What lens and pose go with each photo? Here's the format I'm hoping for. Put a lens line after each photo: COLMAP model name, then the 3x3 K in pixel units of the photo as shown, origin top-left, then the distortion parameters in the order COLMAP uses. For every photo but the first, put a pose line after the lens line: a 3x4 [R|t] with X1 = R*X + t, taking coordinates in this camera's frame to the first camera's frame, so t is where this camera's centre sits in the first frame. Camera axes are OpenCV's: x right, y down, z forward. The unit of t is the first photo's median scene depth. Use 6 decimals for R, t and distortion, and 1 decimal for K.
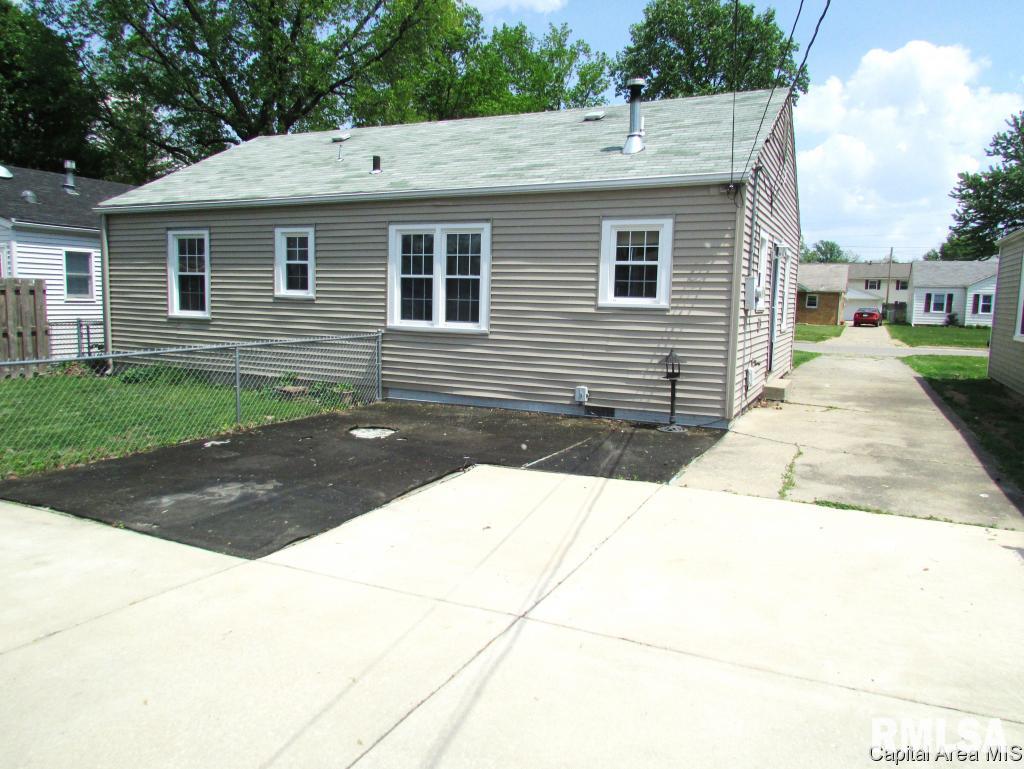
lens RADIAL K [[727.2, 0, 511.8], [0, 727.2, 390.2], [0, 0, 1]] dist [-0.022509, 0.000517]
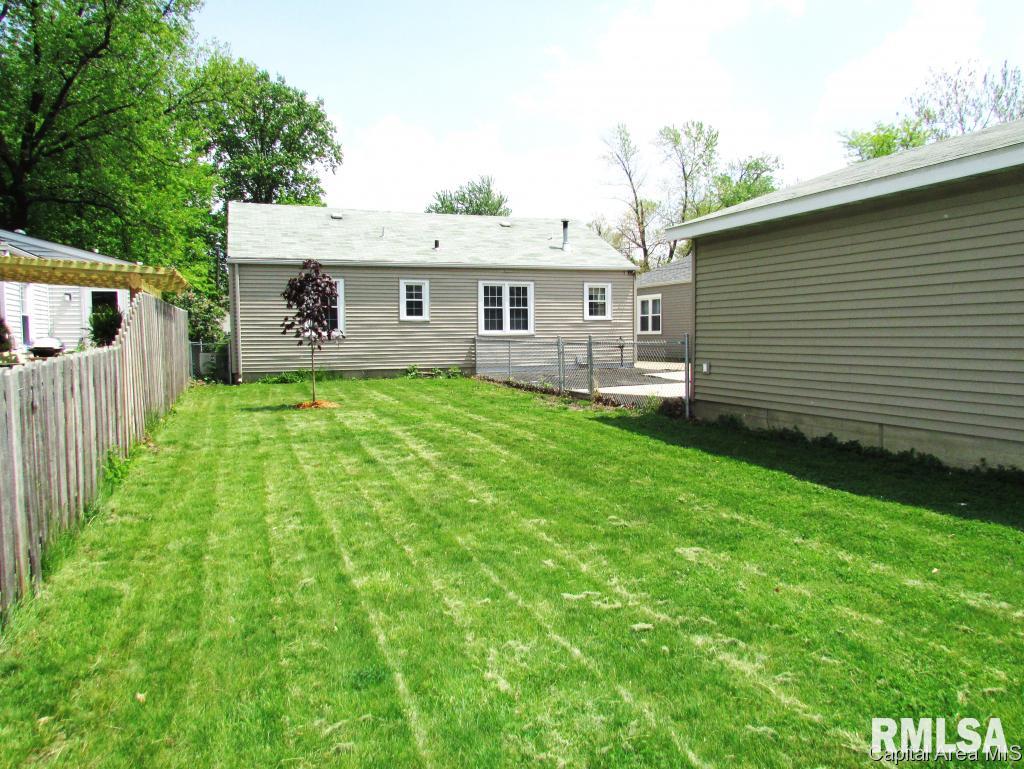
lens RADIAL K [[727.2, 0, 511.8], [0, 727.2, 390.2], [0, 0, 1]] dist [-0.022509, 0.000517]
pose [[0.686460, -0.082330, 0.722492, -1.534153], [0.124101, 0.992258, -0.004842, 0.078143], [-0.716499, 0.092986, 0.691363, -0.357272]]
